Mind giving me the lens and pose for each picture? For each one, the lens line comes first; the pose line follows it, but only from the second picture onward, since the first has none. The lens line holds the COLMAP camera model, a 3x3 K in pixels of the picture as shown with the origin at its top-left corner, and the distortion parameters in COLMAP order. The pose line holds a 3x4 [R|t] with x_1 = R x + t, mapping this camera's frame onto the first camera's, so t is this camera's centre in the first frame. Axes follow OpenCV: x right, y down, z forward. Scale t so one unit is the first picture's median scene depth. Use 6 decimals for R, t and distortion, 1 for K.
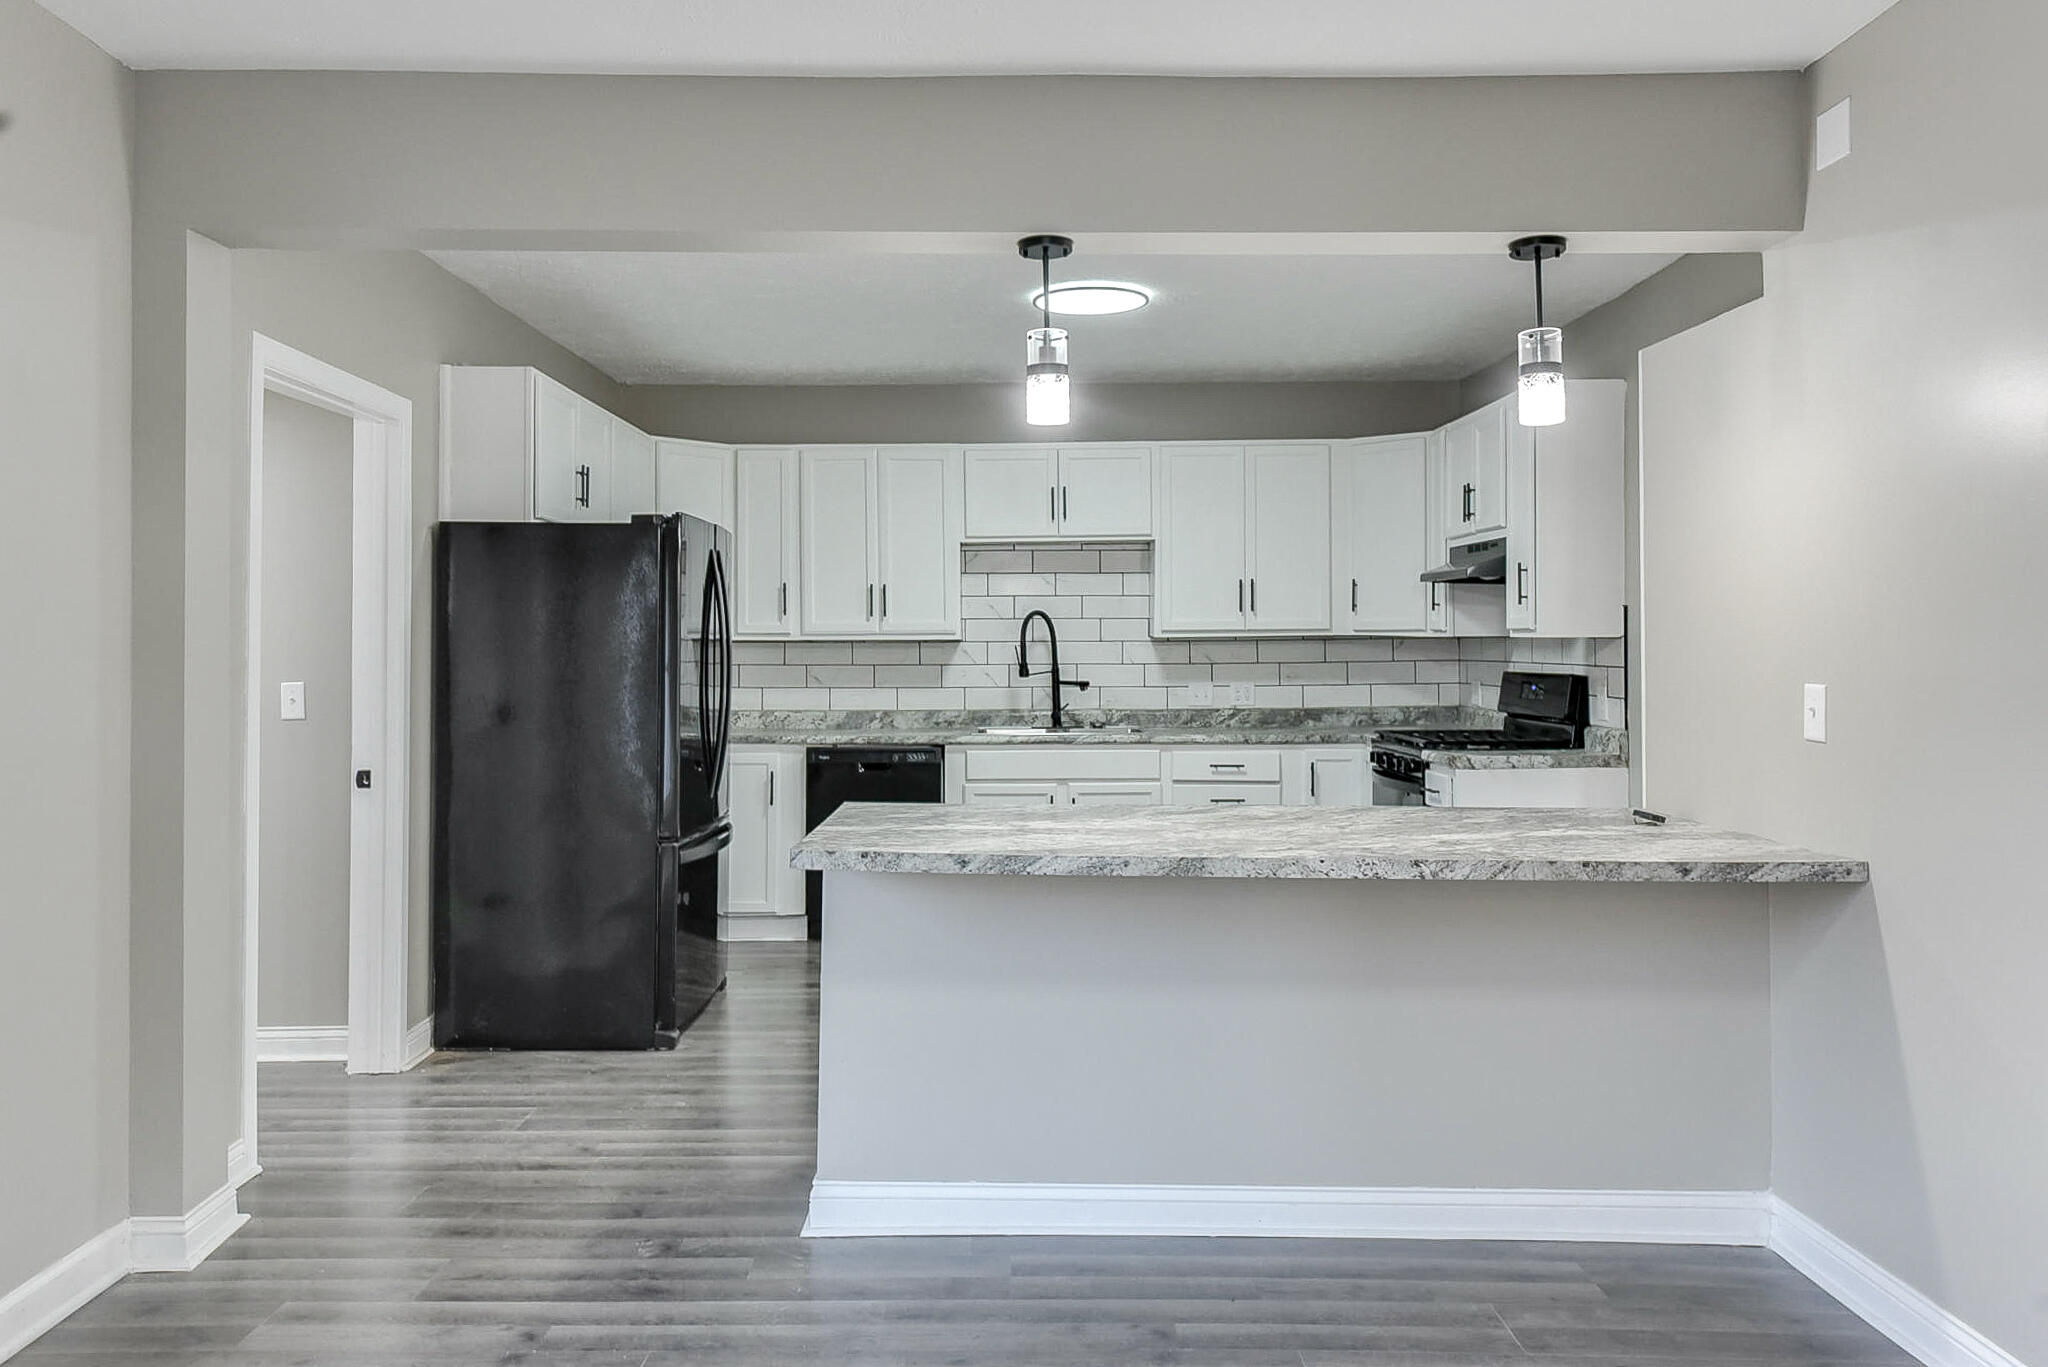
lens RADIAL K [[1424.8, 0, 1024.4], [0, 1424.8, 656.6], [0, 0, 1]] dist [0.009140, -0.000277]
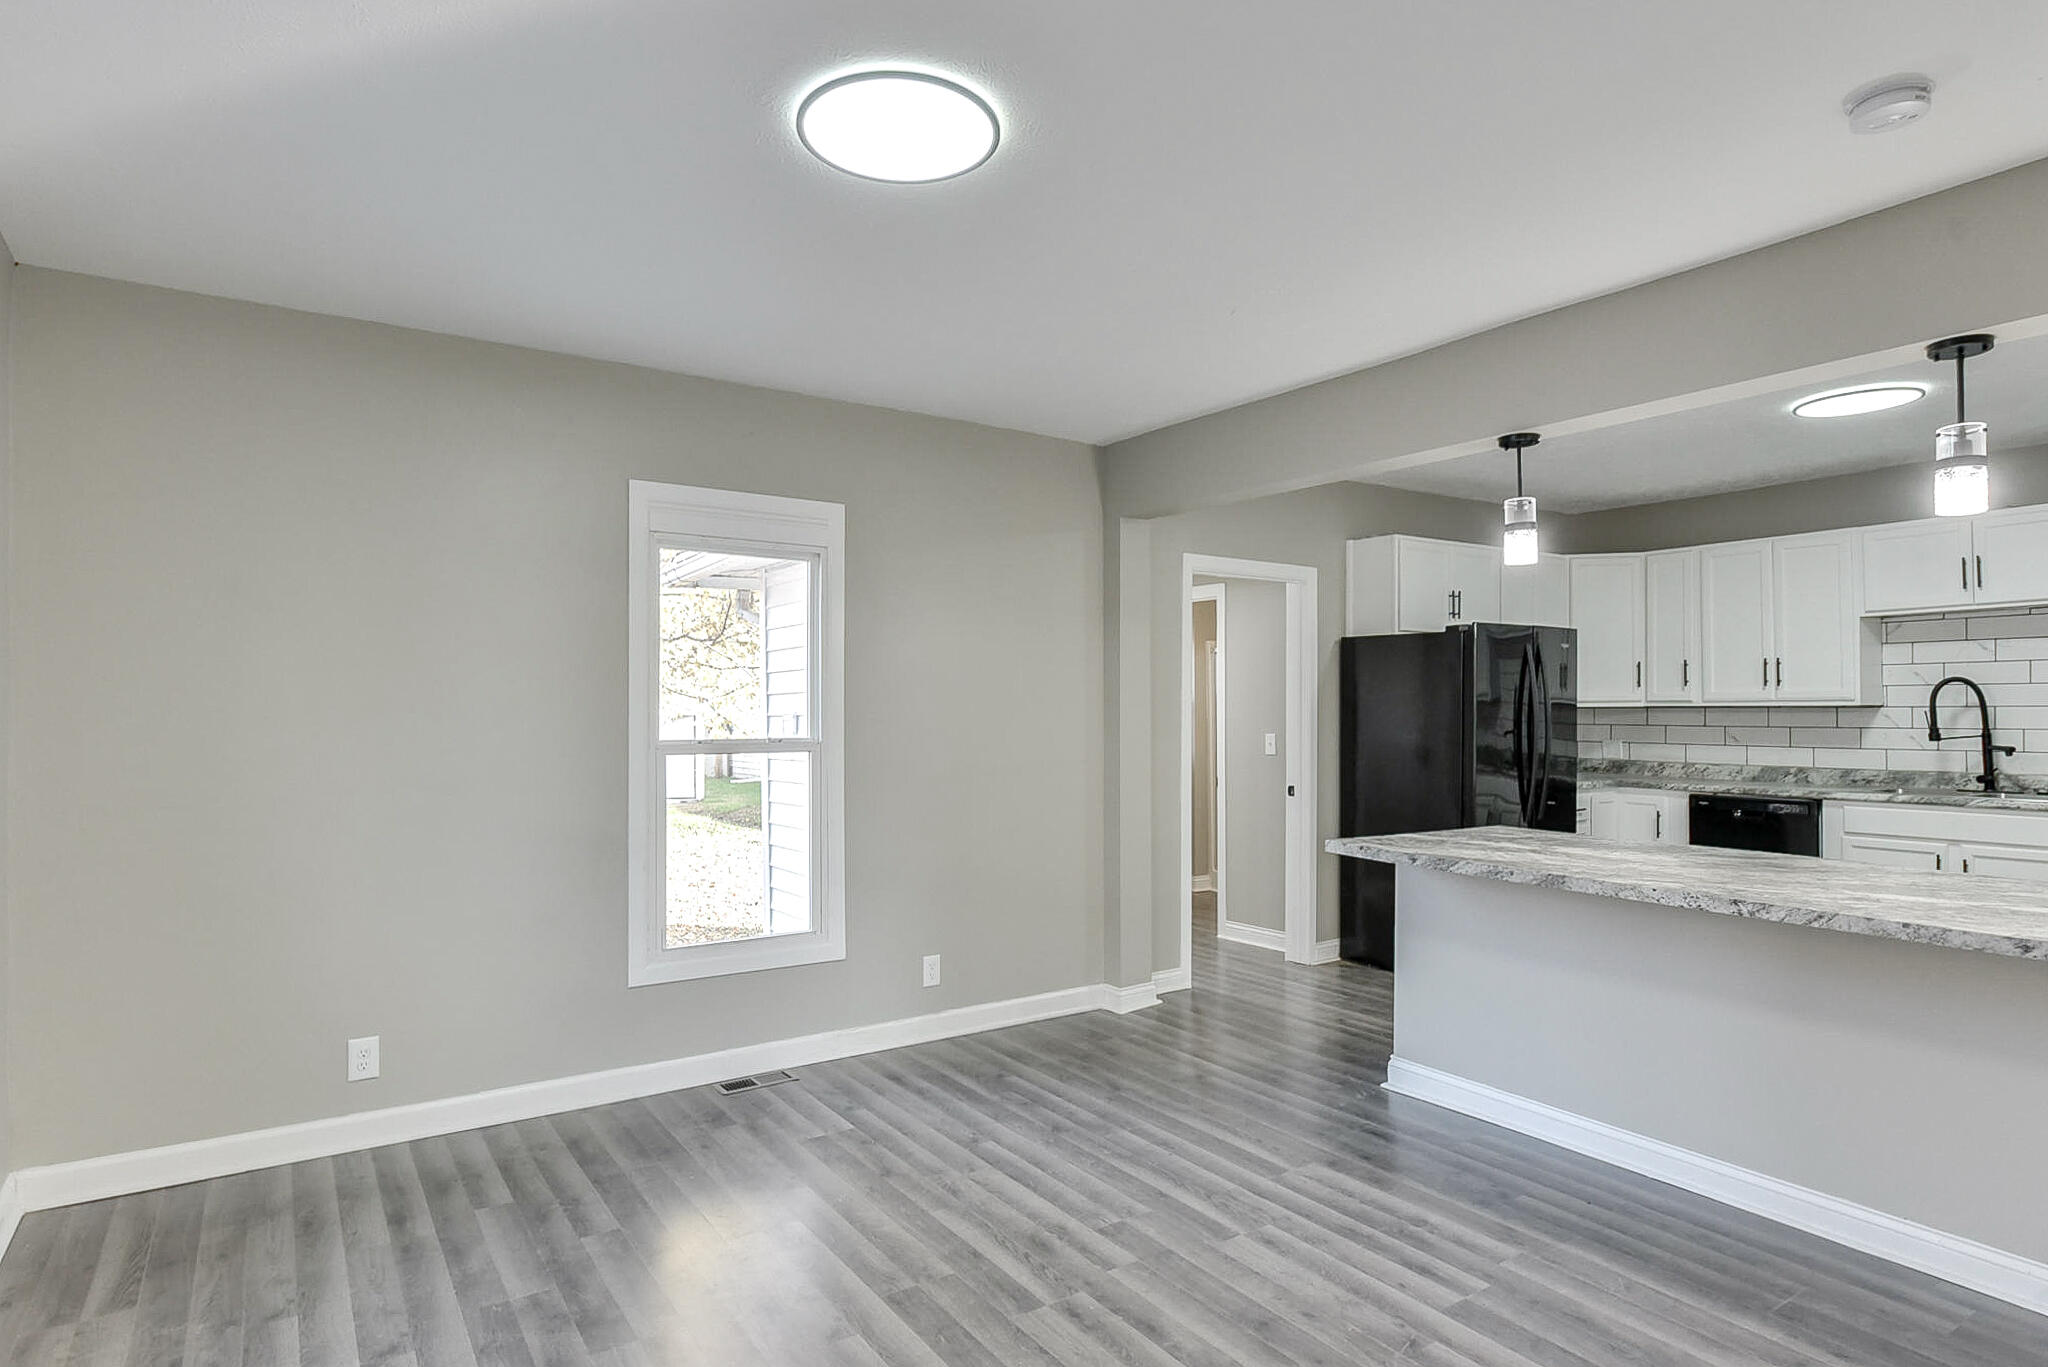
lens RADIAL K [[1125.2, 0, 1023.2], [0, 1125.2, 715.5], [0, 0, 1]] dist [0.000241, -0.000375]
pose [[0.562420, 0.006283, -0.826828, 0.406401], [-0.001680, 0.999978, 0.006457, -0.011456], [0.826850, -0.002242, 0.562418, -0.026995]]
